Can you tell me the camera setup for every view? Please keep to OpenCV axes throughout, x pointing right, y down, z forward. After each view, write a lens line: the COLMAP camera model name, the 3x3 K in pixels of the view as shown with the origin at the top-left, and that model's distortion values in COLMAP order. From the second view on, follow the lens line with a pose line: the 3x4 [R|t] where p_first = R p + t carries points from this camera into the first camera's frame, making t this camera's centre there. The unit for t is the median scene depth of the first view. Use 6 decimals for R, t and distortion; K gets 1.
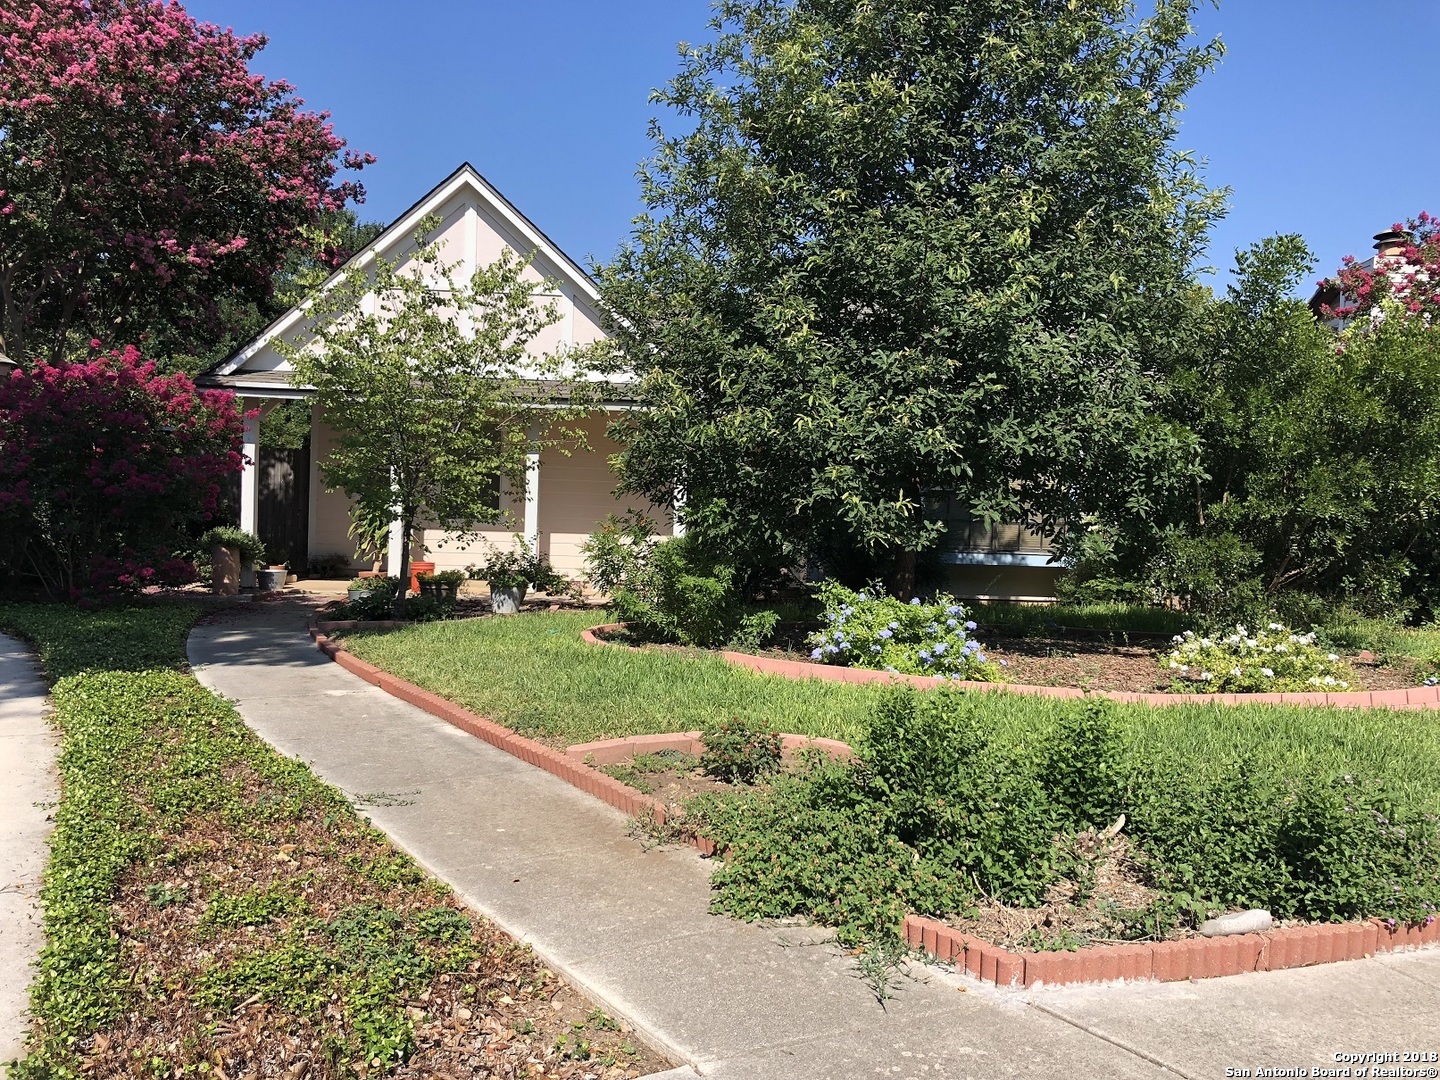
lens RADIAL K [[1194.1, 0, 720.0], [0, 1194.1, 540.0], [0, 0, 1]] dist [0.004252, -0.001040]
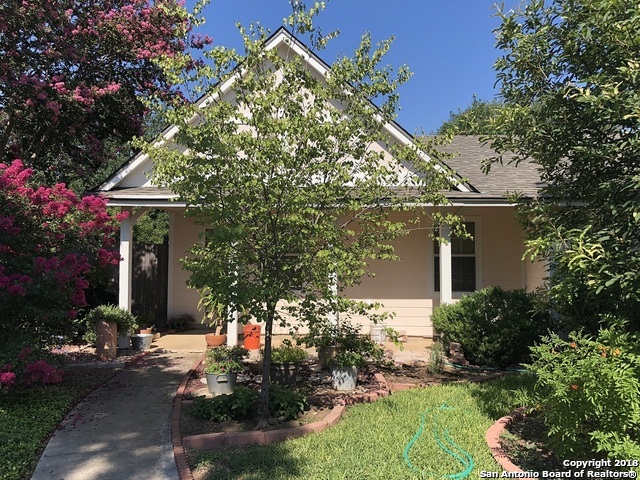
lens RADIAL K [[530.7, 0, 320.0], [0, 530.7, 240.0], [0, 0, 1]] dist [0.004252, -0.001040]
pose [[0.998486, -0.029852, -0.046194, -0.149600], [0.026712, 0.997385, -0.067148, -0.036853], [0.048077, 0.065813, 0.996673, 0.423211]]
